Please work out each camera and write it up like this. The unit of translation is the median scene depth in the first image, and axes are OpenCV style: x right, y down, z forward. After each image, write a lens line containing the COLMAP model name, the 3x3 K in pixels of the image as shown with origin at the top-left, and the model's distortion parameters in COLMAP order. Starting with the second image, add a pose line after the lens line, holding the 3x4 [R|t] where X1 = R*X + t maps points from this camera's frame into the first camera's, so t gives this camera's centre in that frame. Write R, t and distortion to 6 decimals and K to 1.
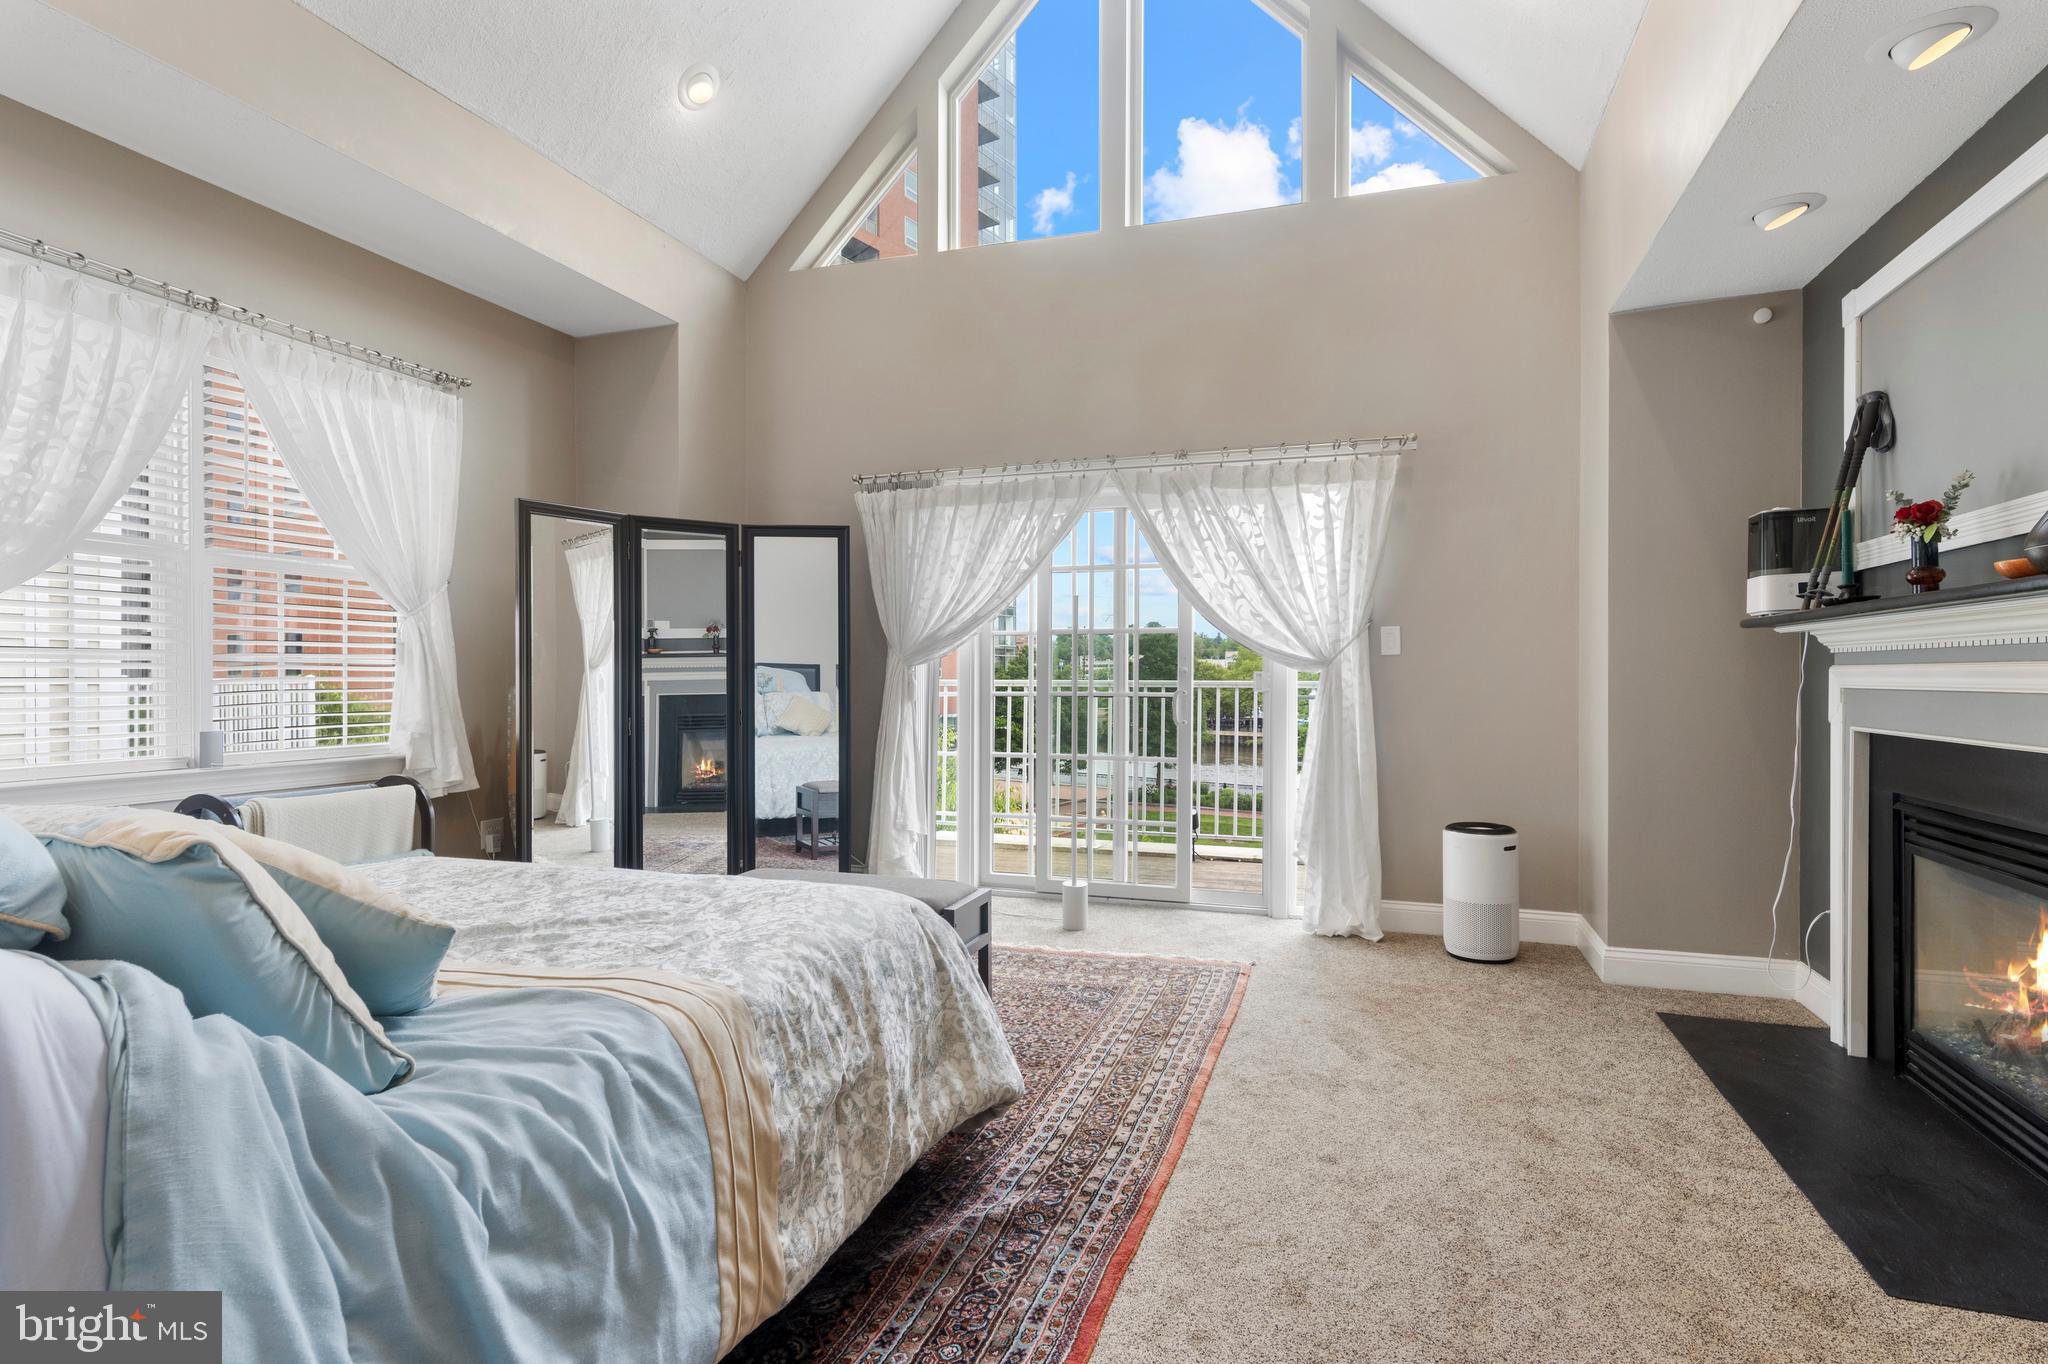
lens RADIAL K [[1053.8, 0, 1020.3], [0, 1053.8, 676.8], [0, 0, 1]] dist [0.006607, -0.001286]
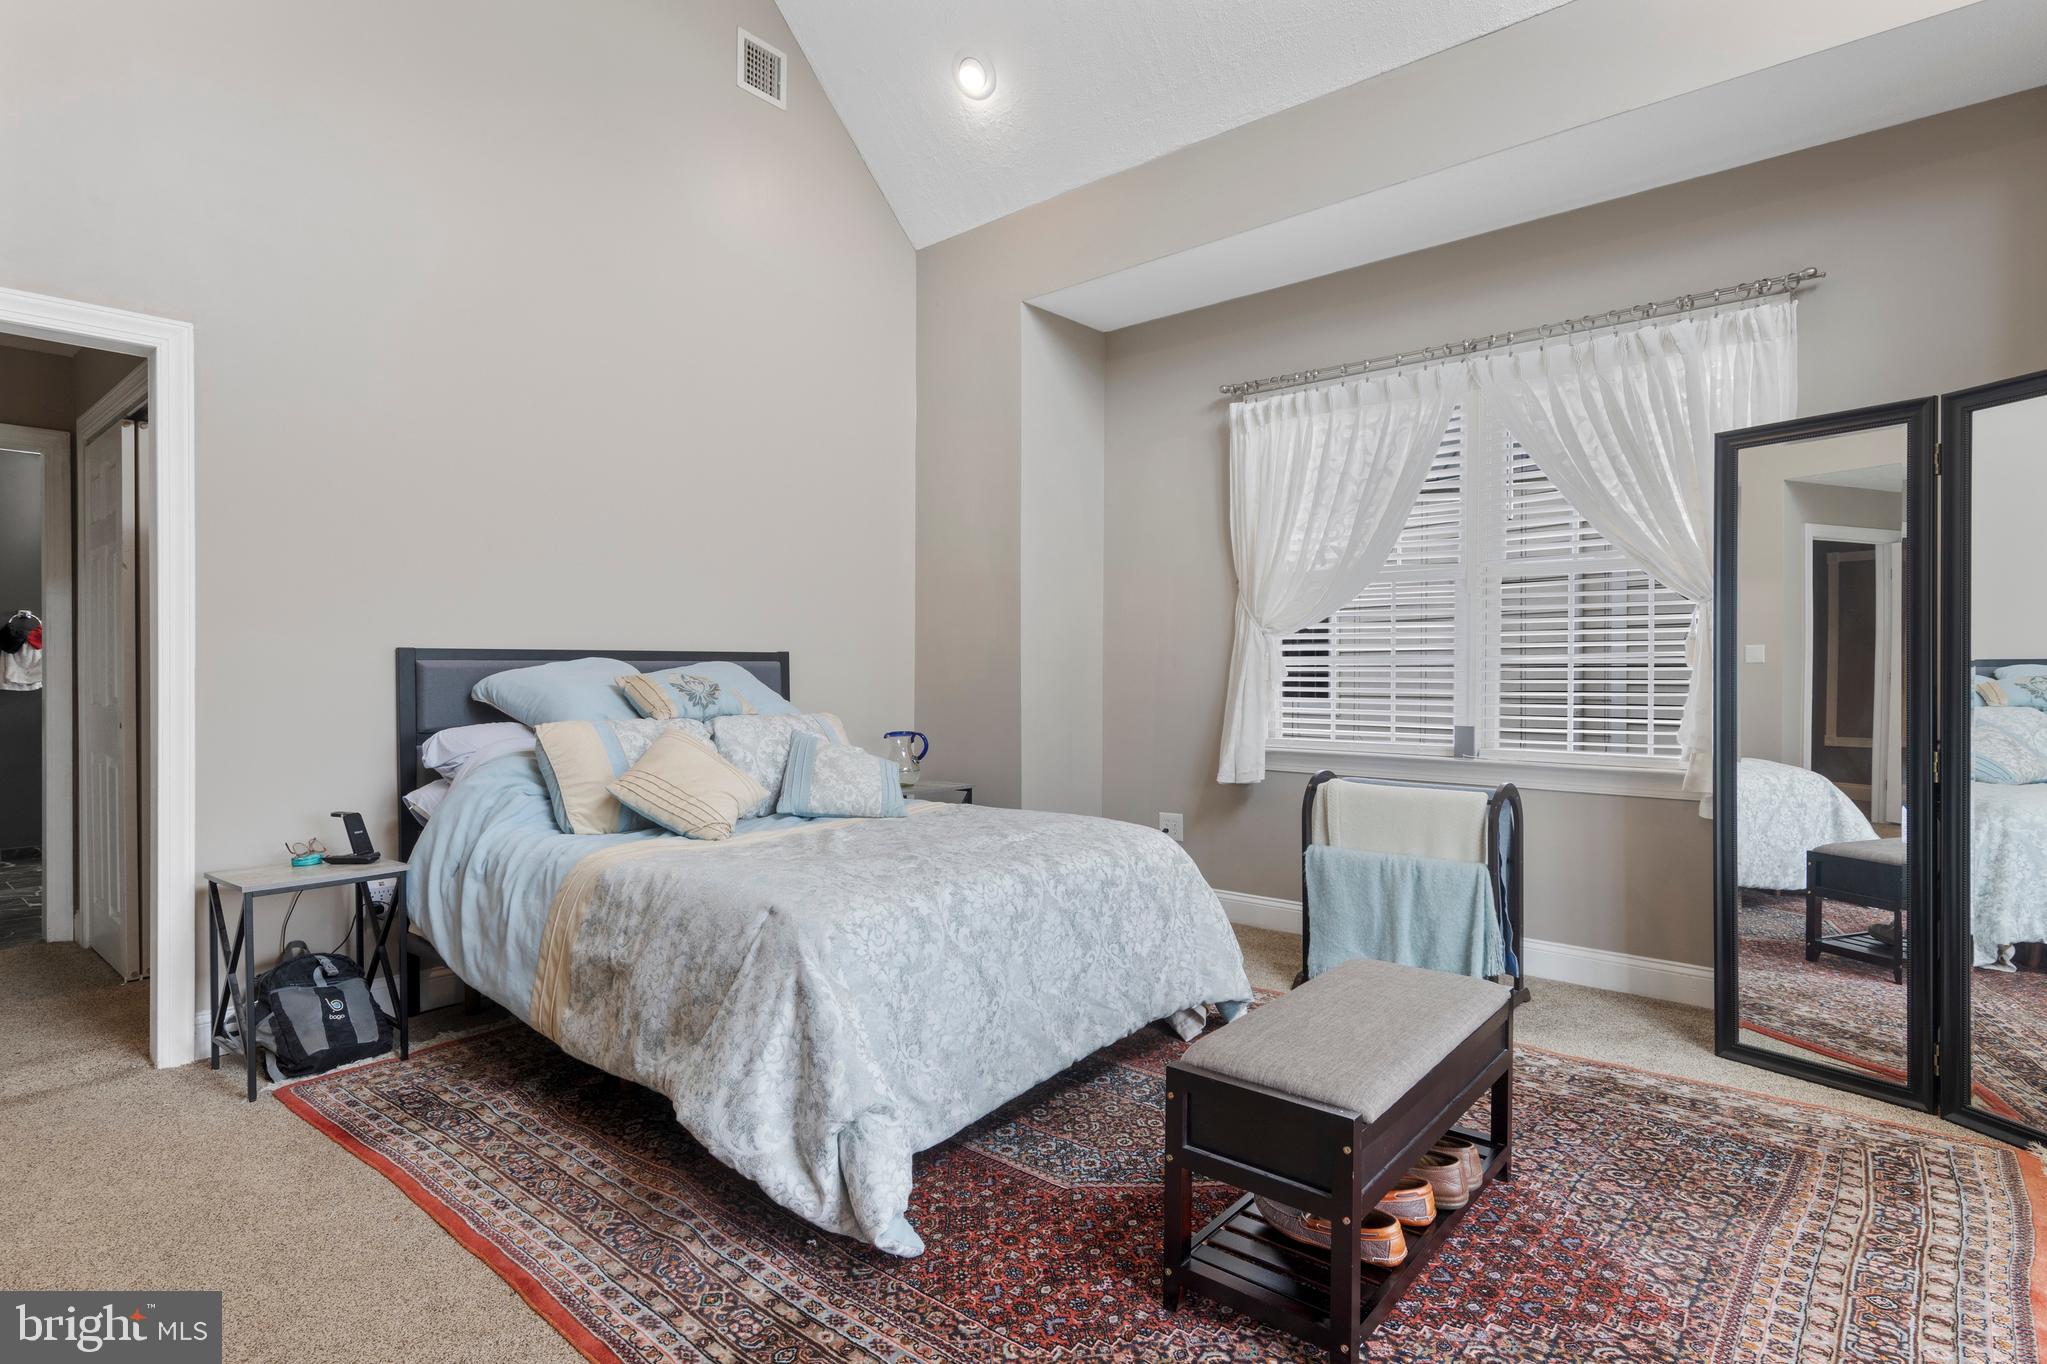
lens RADIAL K [[1067.0, 0, 1019.3], [0, 1067.0, 689.6], [0, 0, 1]] dist [0.009739, 0.000136]
pose [[-0.355036, 0.036196, -0.934152, 0.369307], [-0.021603, 0.998666, 0.046906, -0.019741], [0.934603, 0.036834, -0.353780, 0.778491]]
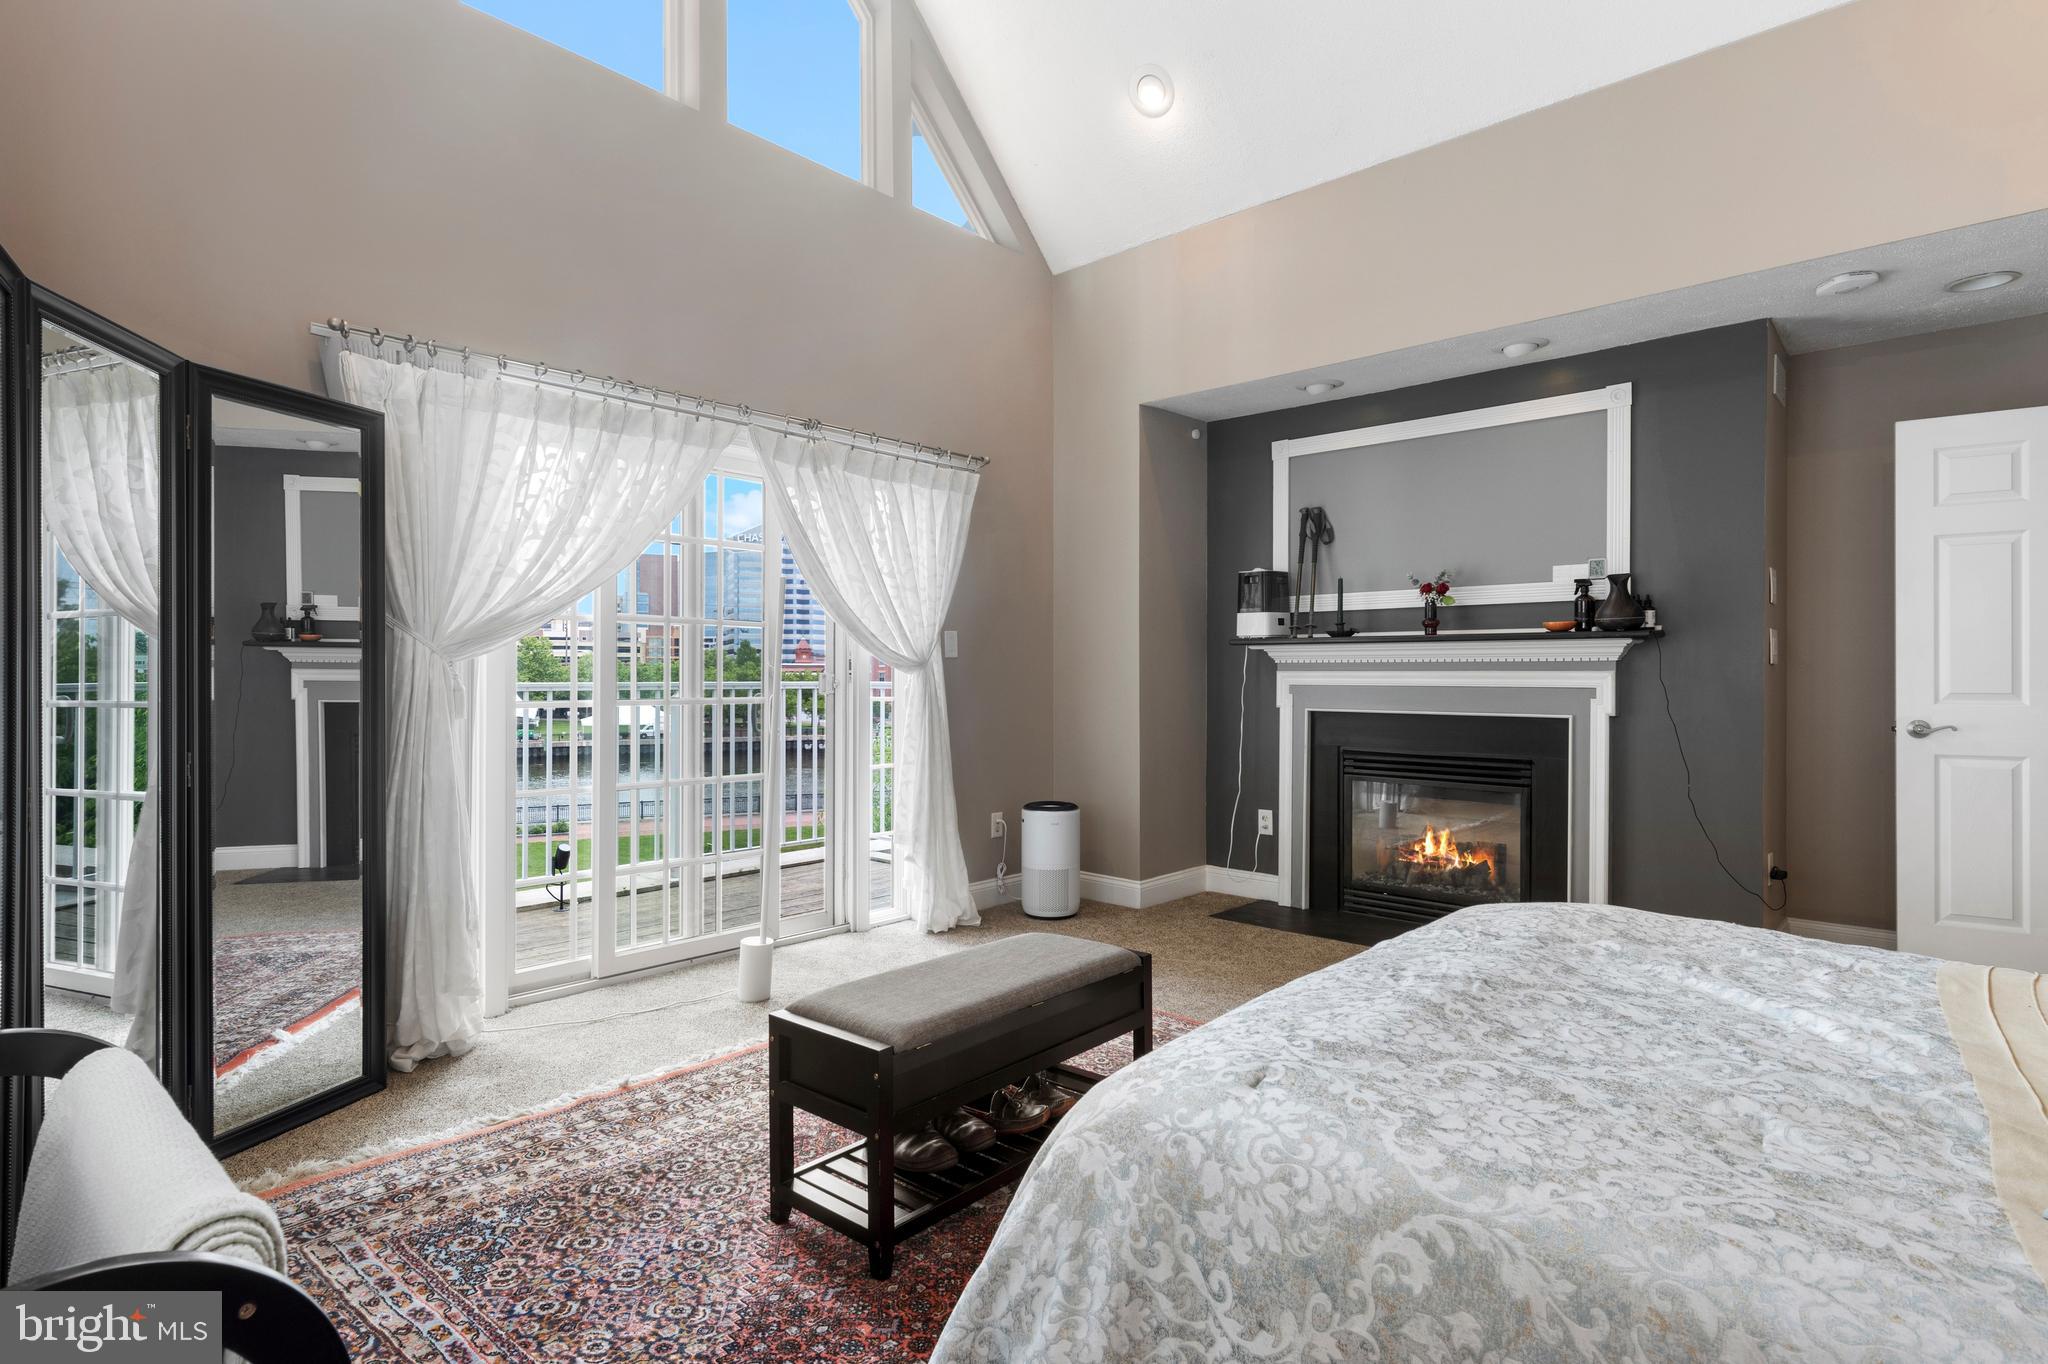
lens RADIAL K [[1053.8, 0, 1020.3], [0, 1053.8, 676.8], [0, 0, 1]] dist [0.006607, -0.001286]
pose [[0.405994, 0.000592, 0.913876, -0.633026], [0.000267, 1.000000, -0.000767, -0.000356], [-0.913876, 0.000556, 0.405994, 0.529294]]
